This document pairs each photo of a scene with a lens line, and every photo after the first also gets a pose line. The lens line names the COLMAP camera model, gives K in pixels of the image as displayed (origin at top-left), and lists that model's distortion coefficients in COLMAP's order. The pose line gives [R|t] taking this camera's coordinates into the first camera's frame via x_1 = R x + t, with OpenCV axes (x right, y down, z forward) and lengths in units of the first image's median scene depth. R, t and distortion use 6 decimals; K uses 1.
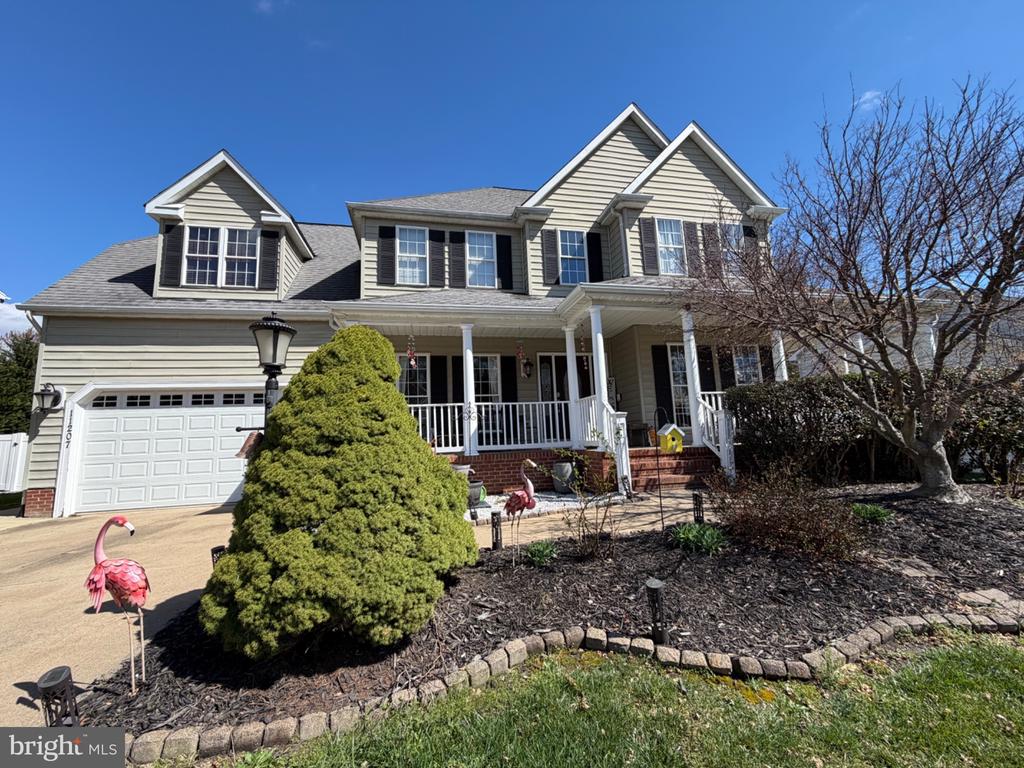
lens RADIAL K [[403.9, 0, 512.0], [0, 403.9, 384.0], [0, 0, 1]] dist [-0.000594, -0.000252]
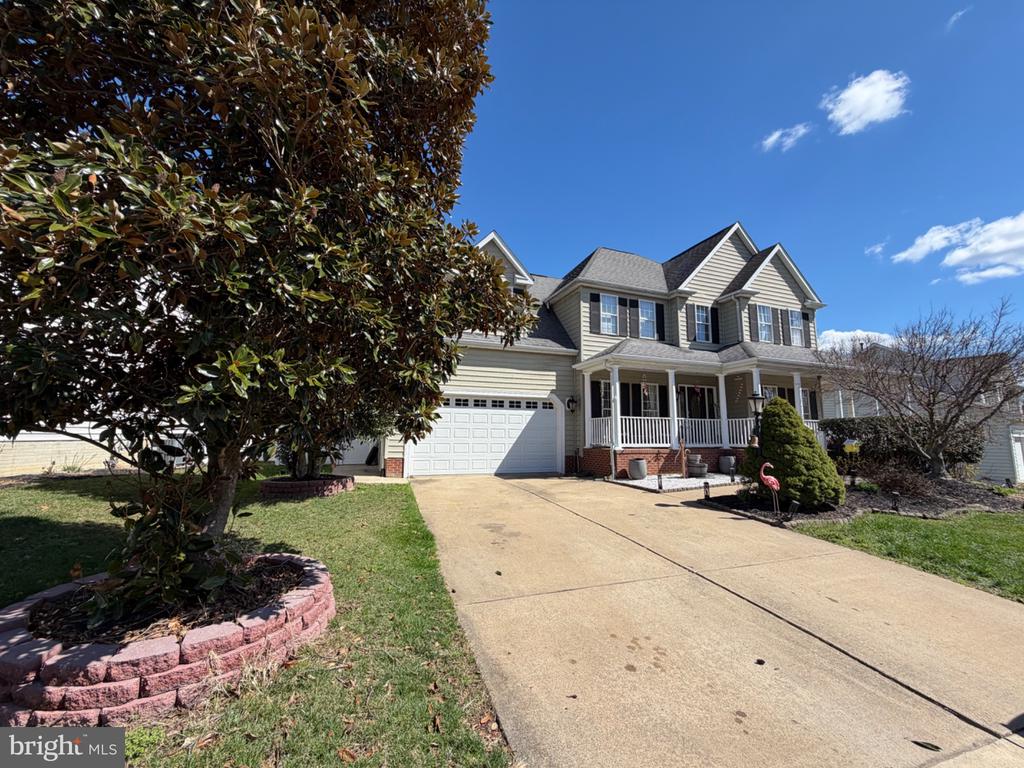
lens RADIAL K [[403.9, 0, 512.0], [0, 403.9, 384.0], [0, 0, 1]] dist [-0.000594, -0.000252]
pose [[0.988045, 0.069940, 0.137387, -0.813796], [-0.069972, 0.997538, -0.004601, -0.030277], [-0.137371, -0.005067, 0.990507, -0.443261]]
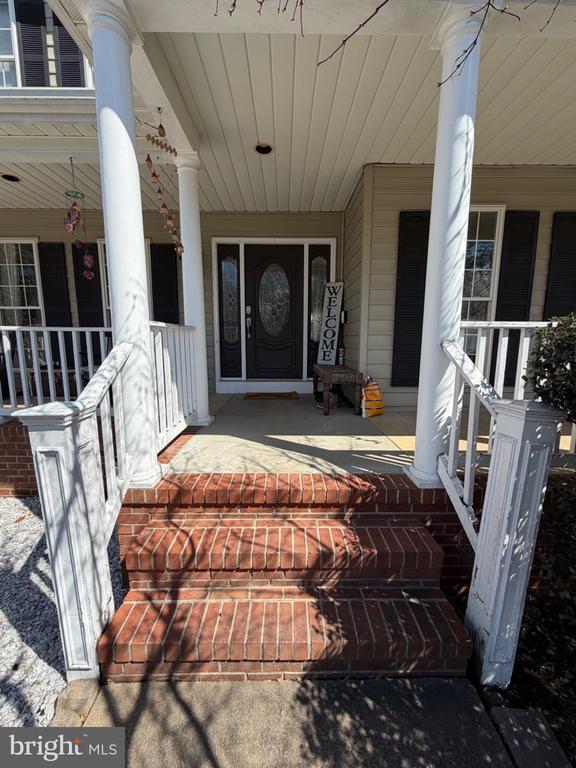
lens RADIAL K [[302.9, 0, 288.0], [0, 302.9, 384.0], [0, 0, 1]] dist [-0.000594, -0.000252]
pose [[0.978428, 0.074943, -0.192513, 0.295703], [-0.017709, 0.958876, 0.283273, 0.001877], [0.205826, -0.273753, 0.939519, 0.569556]]
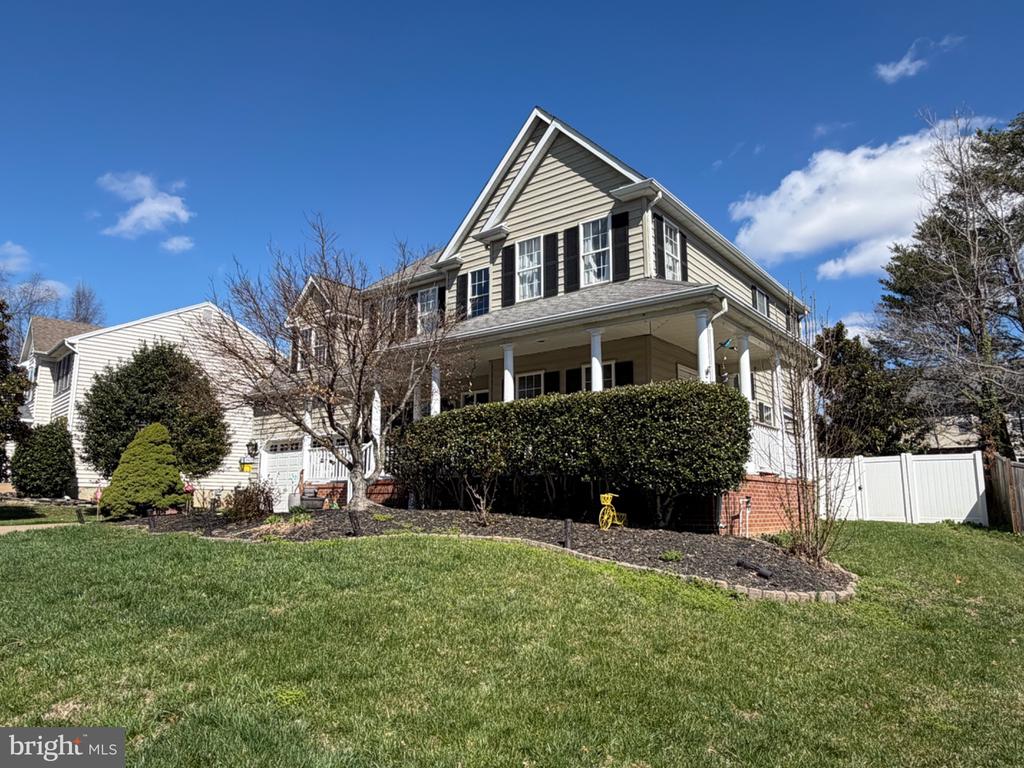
lens RADIAL K [[688.8, 0, 512.0], [0, 688.8, 384.0], [0, 0, 1]] dist [-0.004440, -0.001151]
pose [[0.644262, -0.090648, -0.759414, 1.615132], [0.072940, 0.995708, -0.056974, 0.012427], [0.761319, -0.018685, 0.648108, -0.068350]]
